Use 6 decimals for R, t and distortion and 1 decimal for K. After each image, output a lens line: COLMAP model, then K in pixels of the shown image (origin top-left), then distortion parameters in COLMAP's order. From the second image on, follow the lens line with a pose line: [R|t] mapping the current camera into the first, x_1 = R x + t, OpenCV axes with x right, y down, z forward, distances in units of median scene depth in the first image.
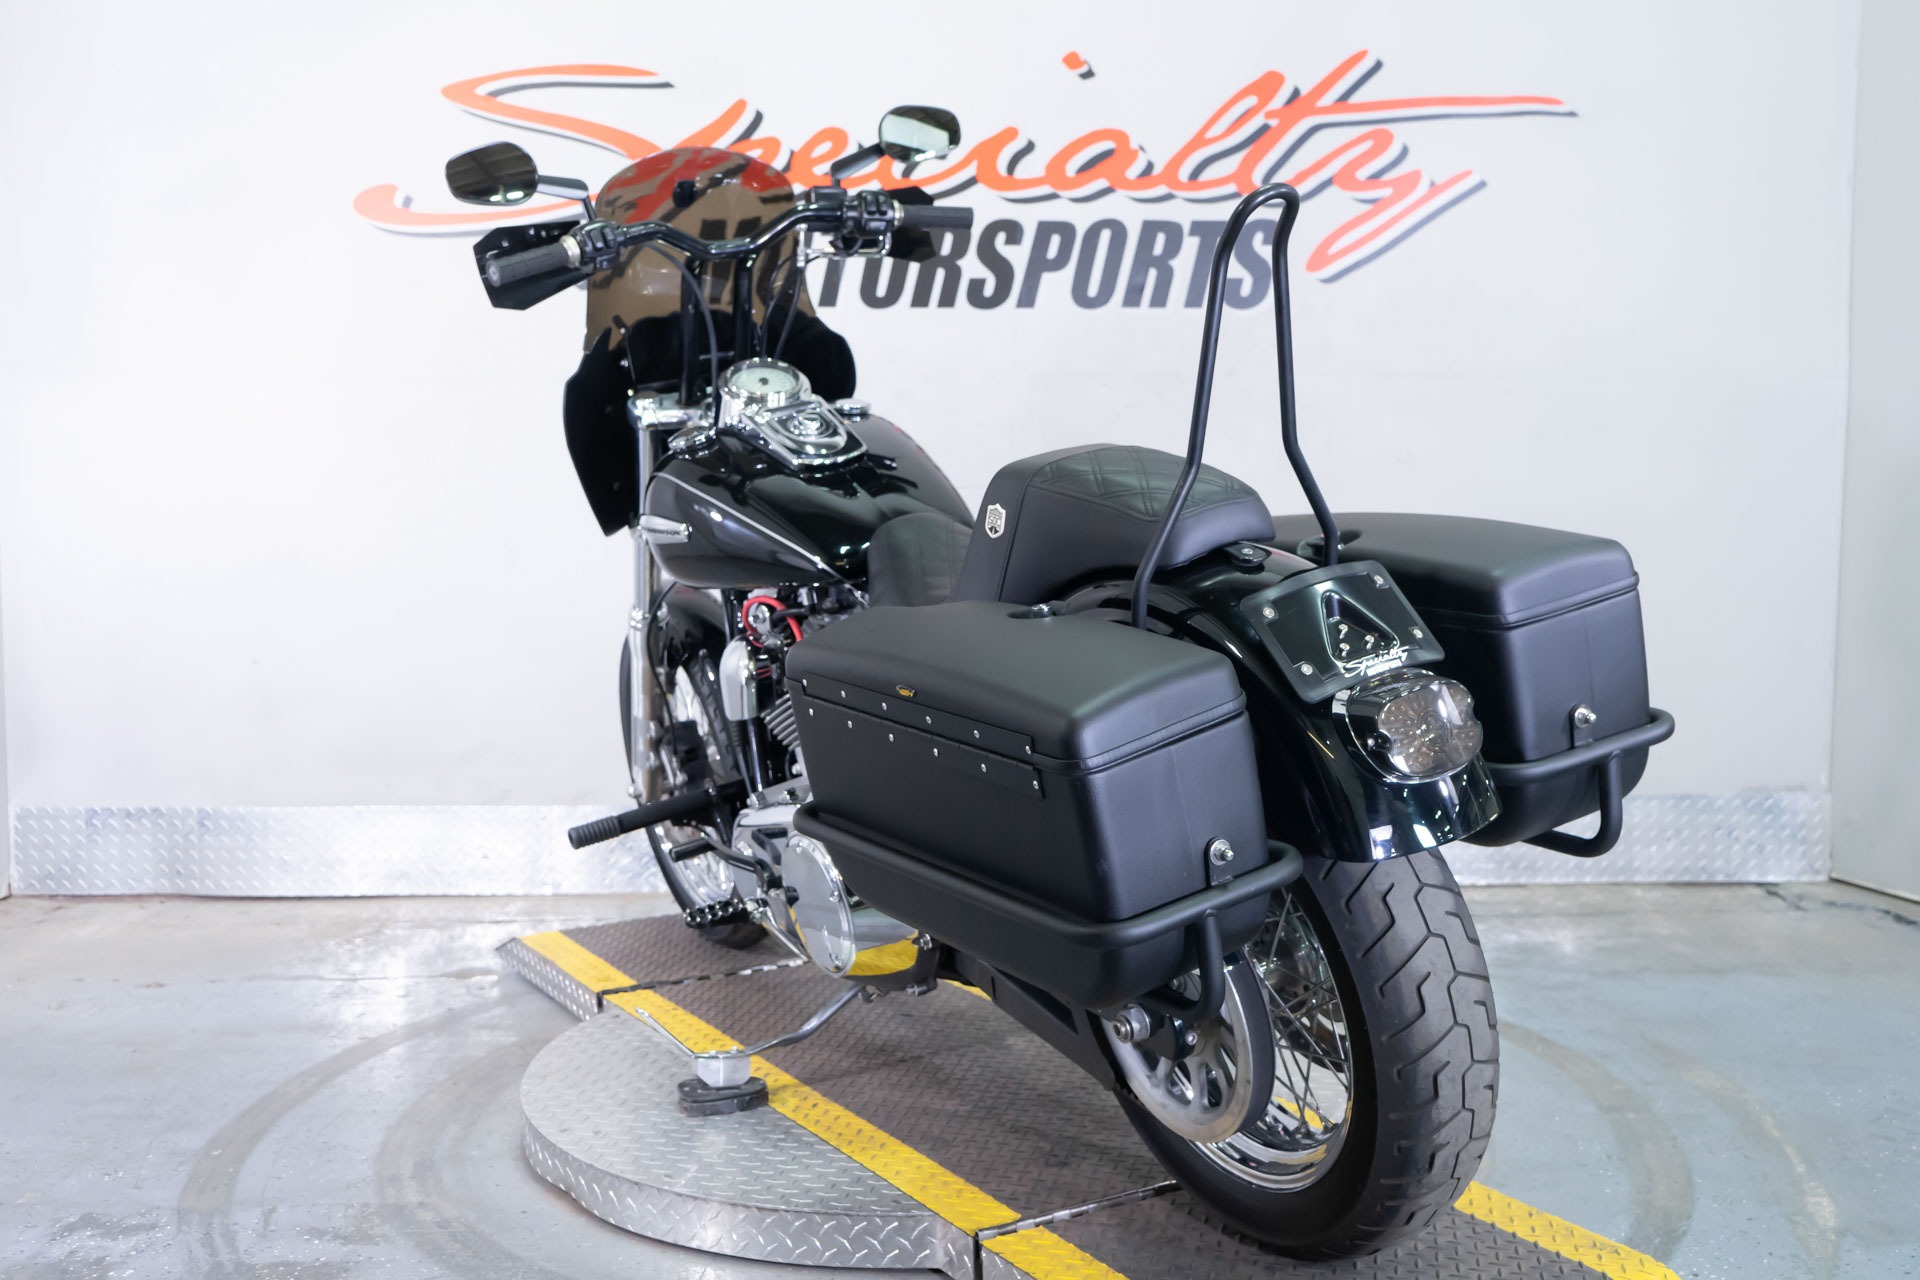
lens RADIAL K [[1868.5, 0, 966.9], [0, 1868.5, 642.6], [0, 0, 1]] dist [-0.001400, 0.000000]
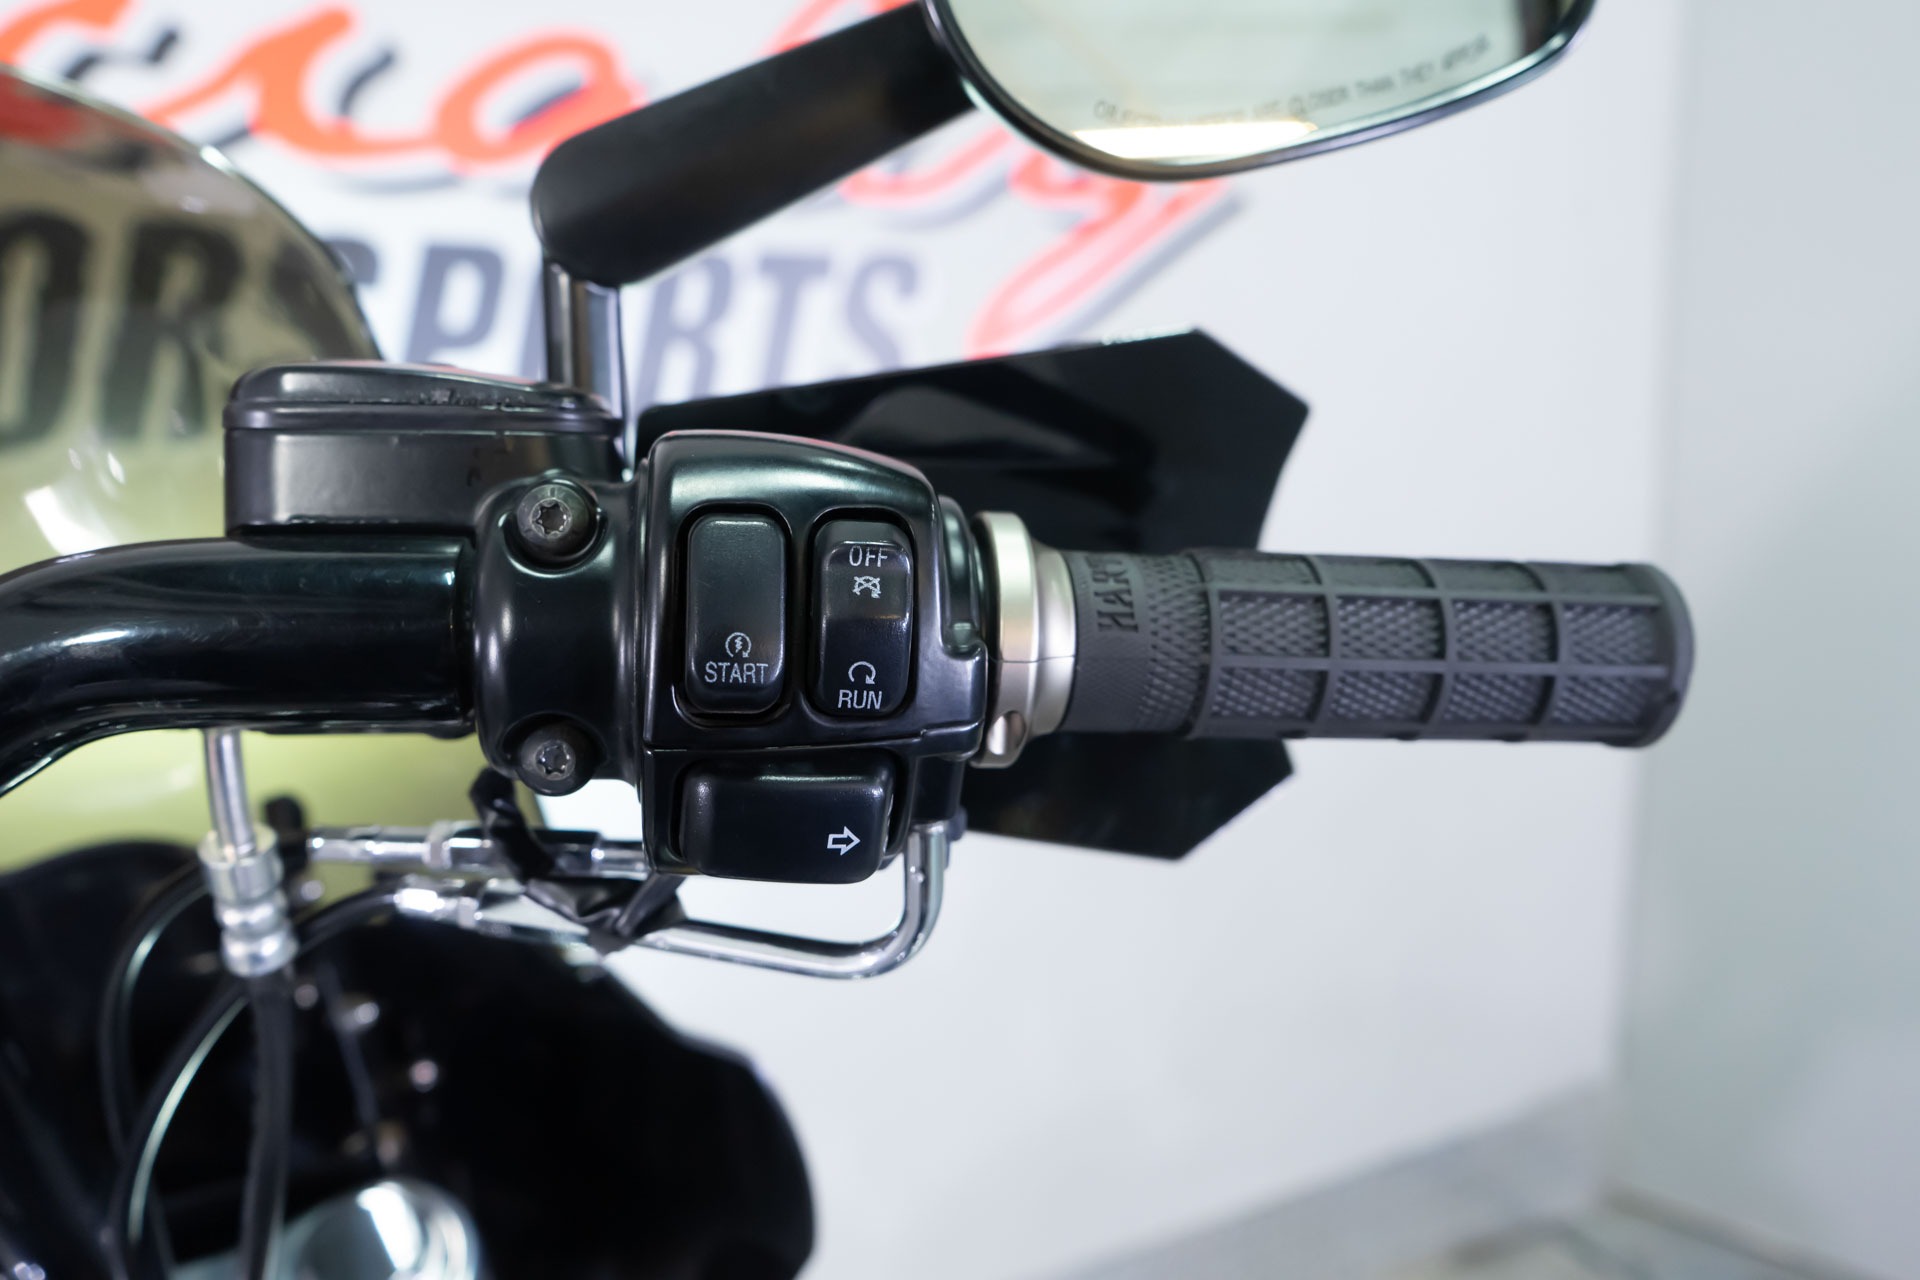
lens RADIAL K [[1490.4, 0, 969.1], [0, 1490.4, 649.7], [0, 0, 1]] dist [-0.021951, -0.000730]
pose [[0.867299, -0.085468, 0.490396, -0.027279], [0.039723, 0.993891, 0.102967, -0.162168], [-0.496201, -0.069823, 0.865396, 0.636571]]
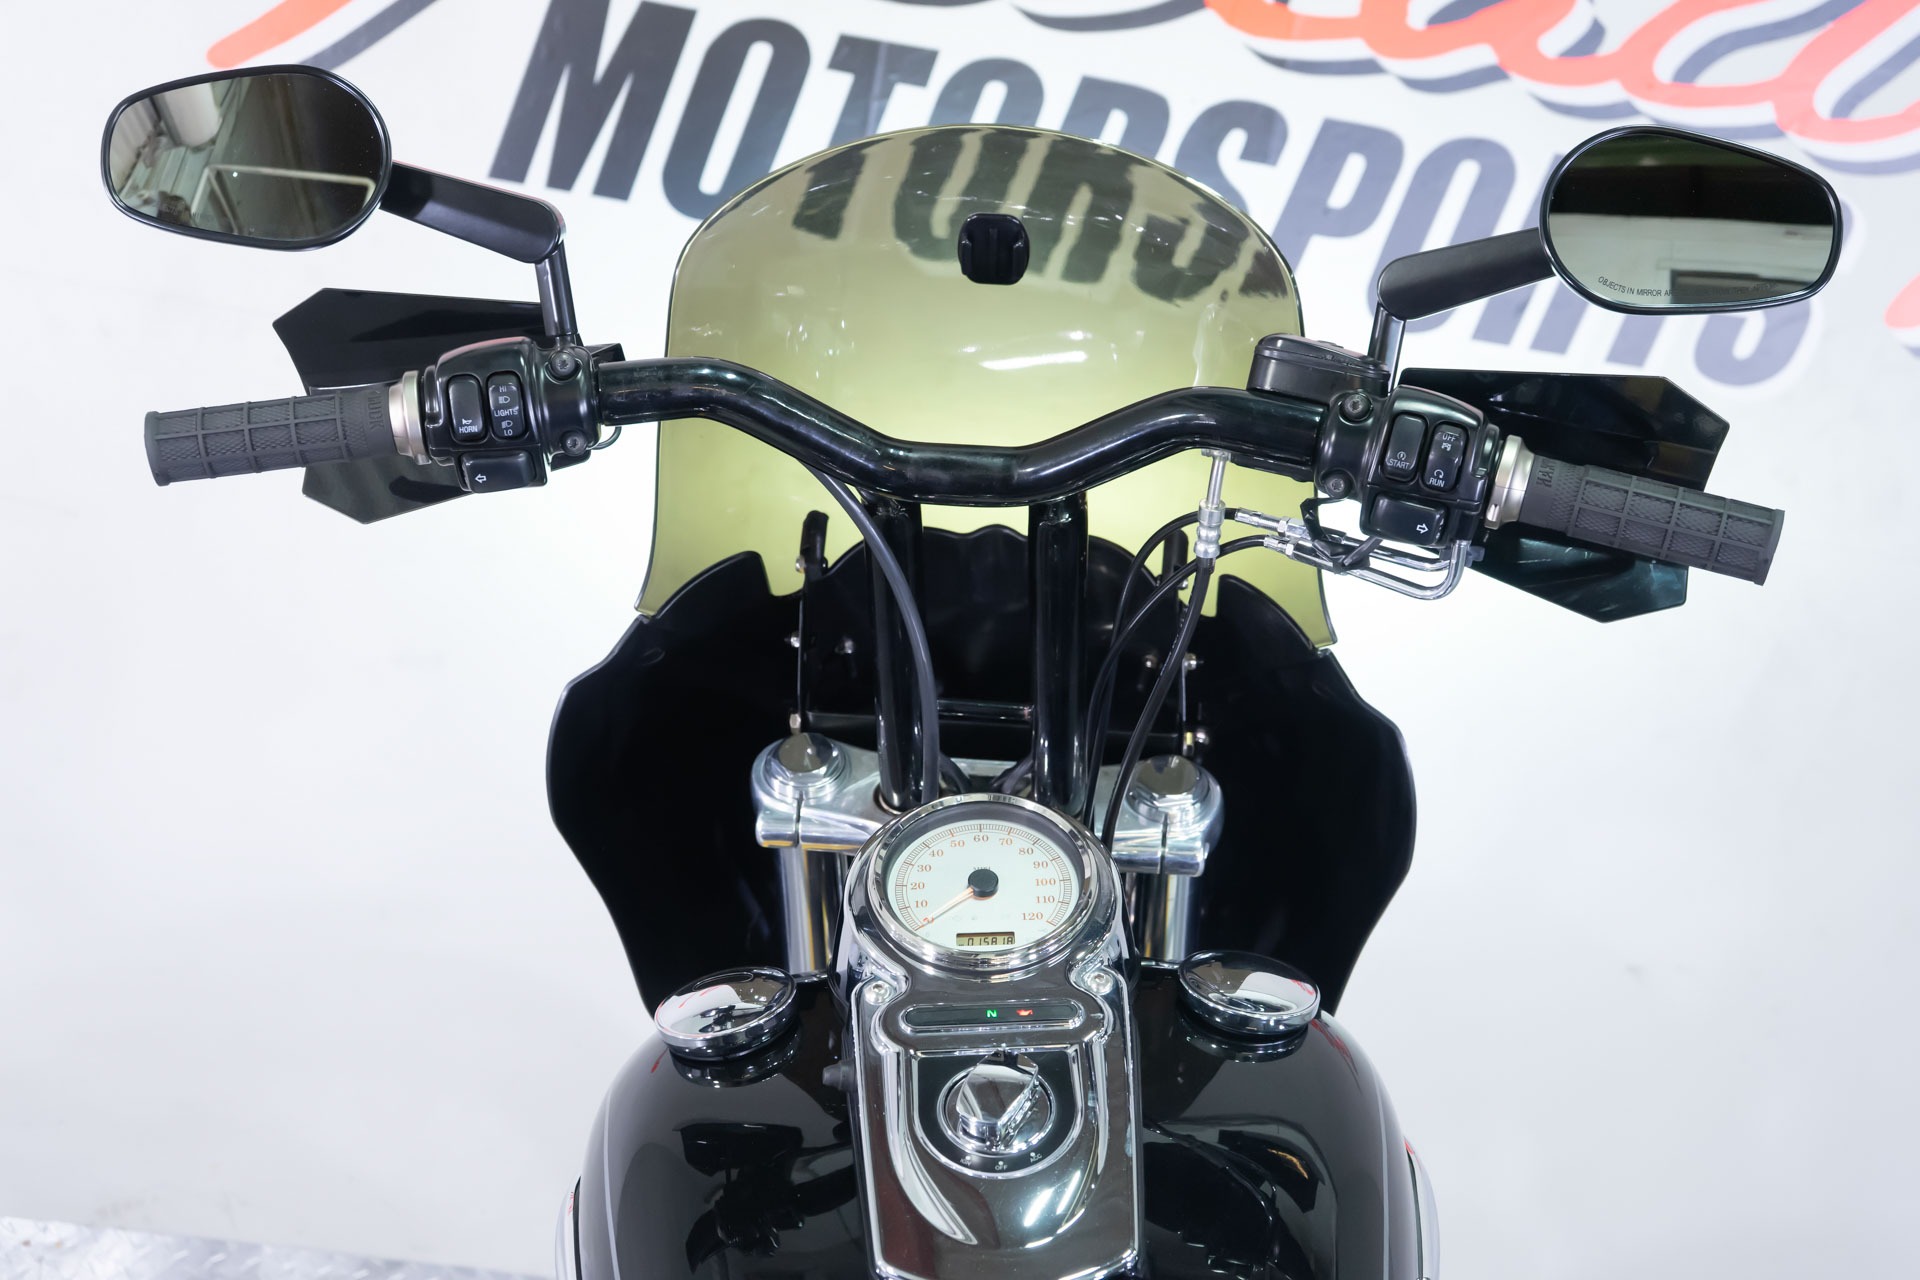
lens RADIAL K [[2485.2, 0, 976.6], [0, 2485.2, 647.2], [0, 0, 1]] dist [0.036123, 0.000000]
pose [[0.985359, 0.144334, 0.090753, -0.077445], [-0.154907, 0.980252, 0.122923, -0.163166], [-0.071219, -0.135182, 0.988258, 0.411743]]
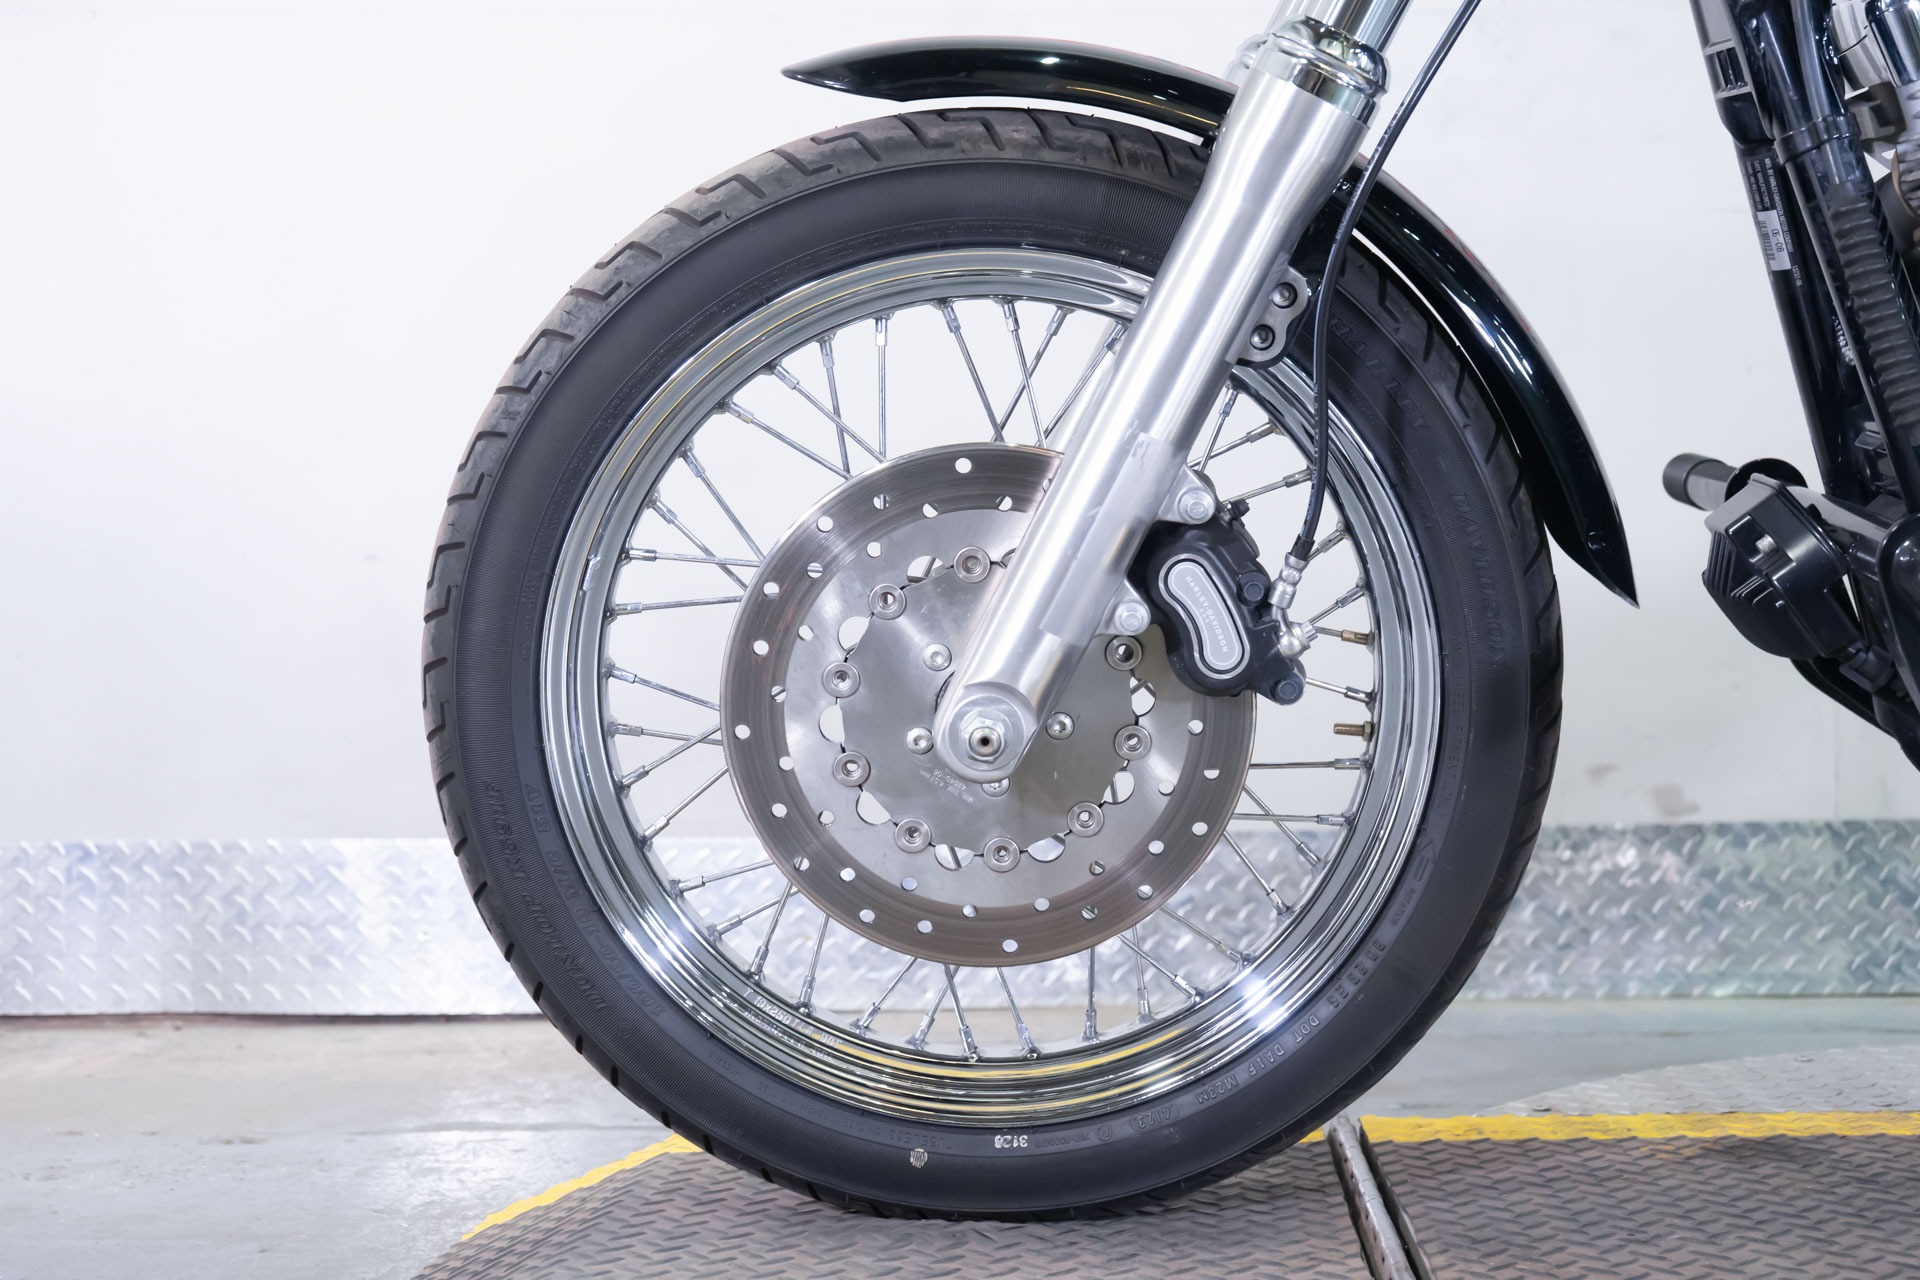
lens RADIAL K [[2485.2, 0, 953.8], [0, 2485.2, 650.4], [0, 0, 1]] dist [0.036123, 0.000000]
pose [[0.999739, -0.005000, -0.022285, -0.209095], [0.002927, 0.995742, -0.092141, 0.102898], [0.022651, 0.092051, 0.995497, 0.324140]]
